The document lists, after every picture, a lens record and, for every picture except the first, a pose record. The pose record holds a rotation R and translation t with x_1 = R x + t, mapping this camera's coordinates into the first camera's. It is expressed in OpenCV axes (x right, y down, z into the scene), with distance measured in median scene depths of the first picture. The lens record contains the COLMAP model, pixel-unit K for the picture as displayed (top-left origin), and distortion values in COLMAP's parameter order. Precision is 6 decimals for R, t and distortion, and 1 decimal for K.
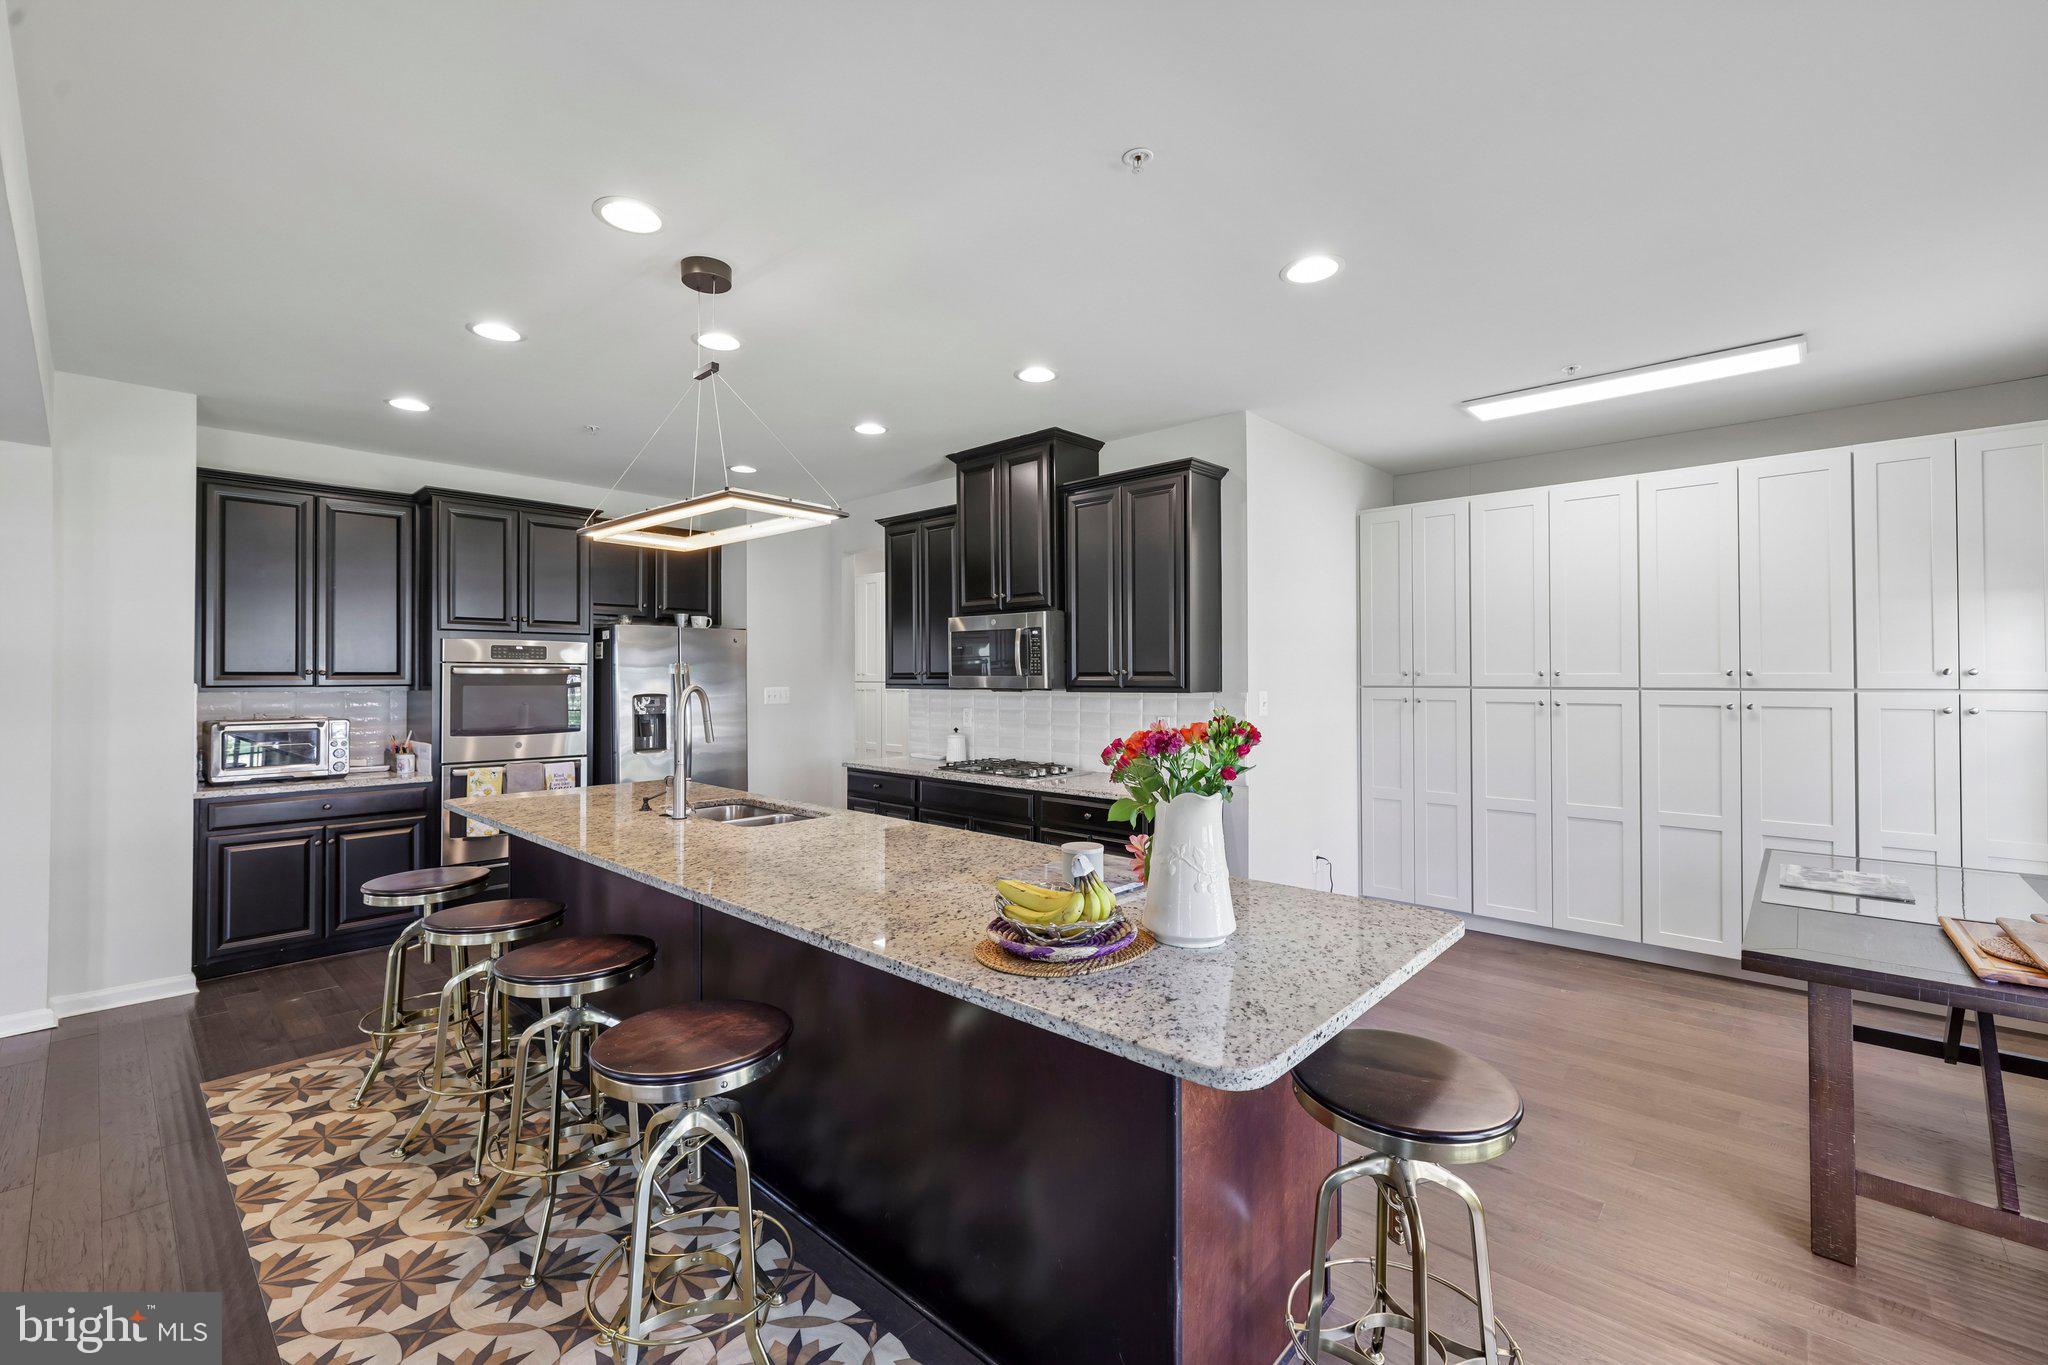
lens RADIAL K [[859.8, 0, 1018.4], [0, 859.8, 667.9], [0, 0, 1]] dist [-0.002360, 0.000773]
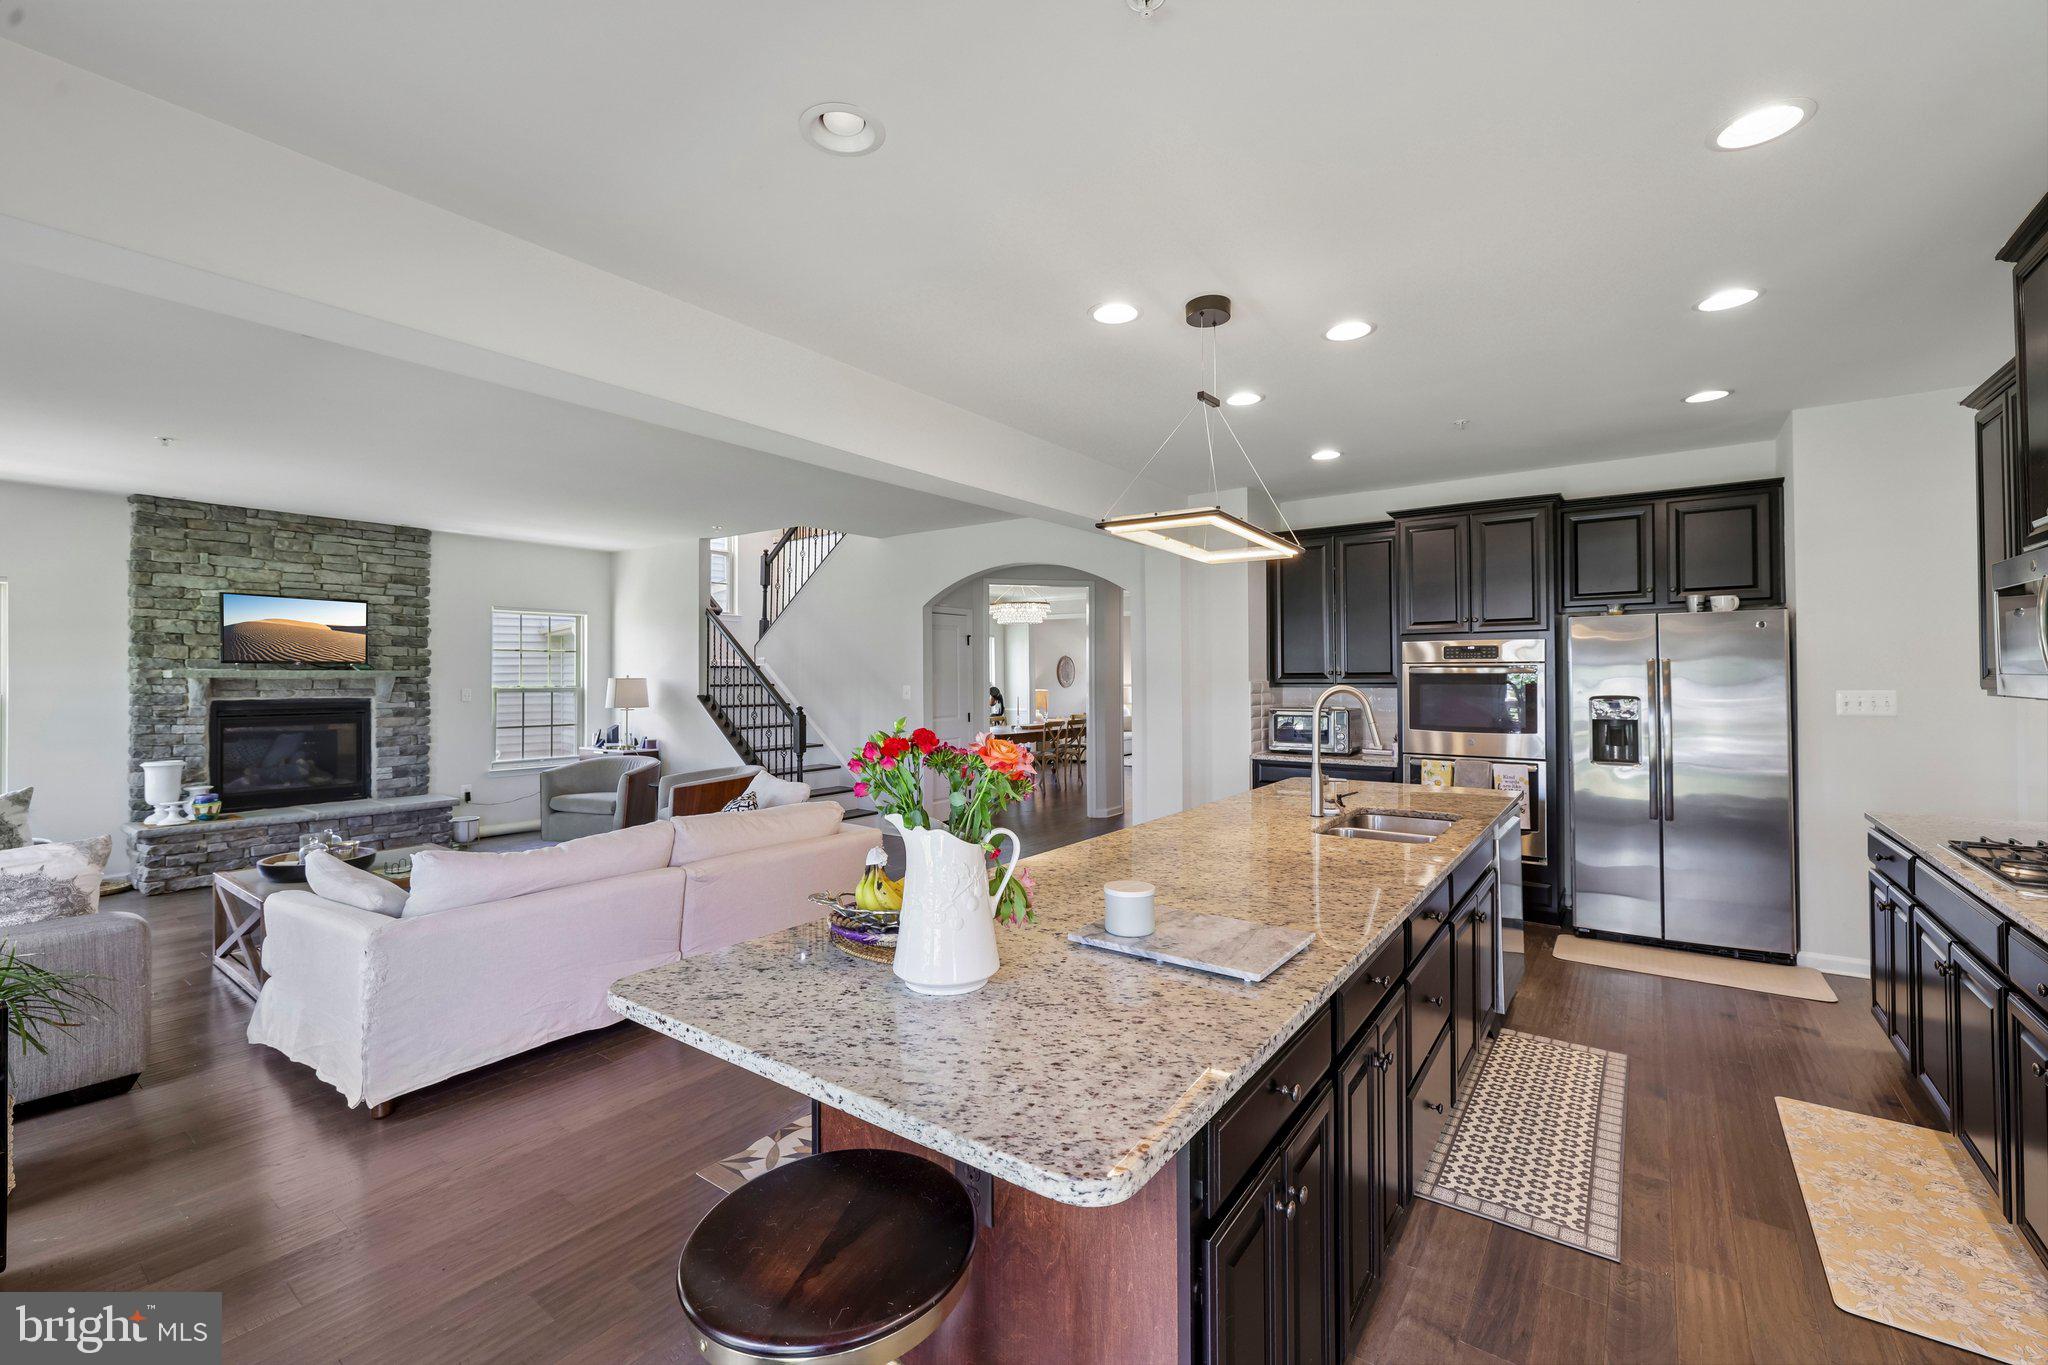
lens RADIAL K [[859.8, 0, 1013.3], [0, 859.8, 671.7], [0, 0, 1]] dist [-0.002360, 0.000773]
pose [[0.106645, -0.005571, -0.994282, 0.390746], [0.014911, 0.999881, -0.004003, 0.001224], [0.994185, -0.014399, 0.106715, 0.355266]]
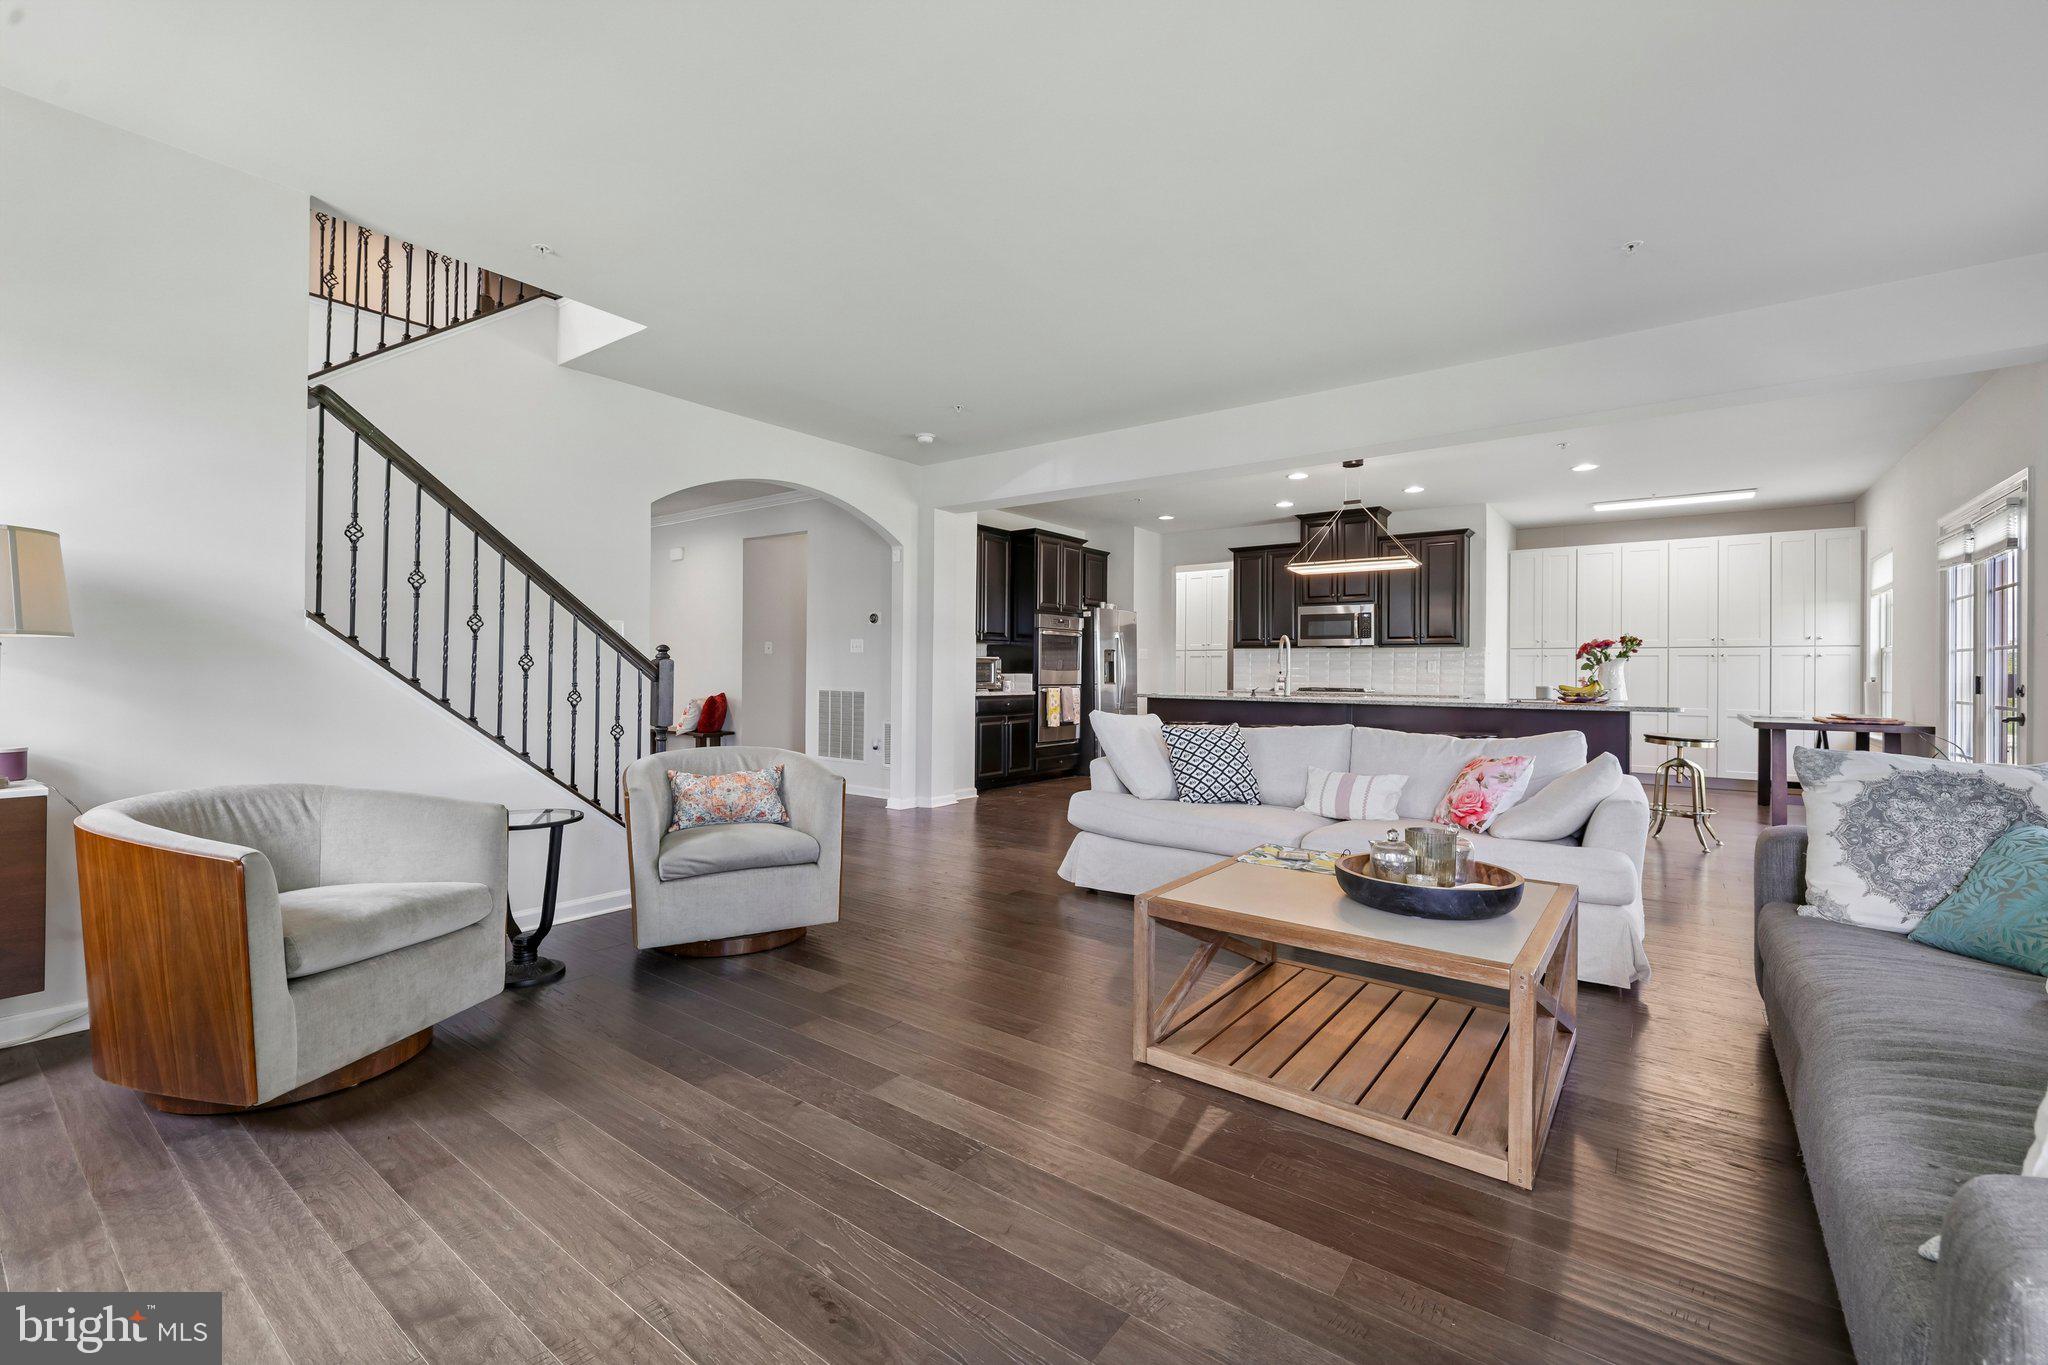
lens RADIAL K [[859.8, 0, 1015.3], [0, 859.8, 673.4], [0, 0, 1]] dist [-0.002360, 0.000773]
pose [[0.994956, 0.007569, 0.100025, -0.881144], [-0.009165, 0.999838, 0.015508, 0.059598], [-0.099892, -0.016347, 0.994864, -0.748602]]
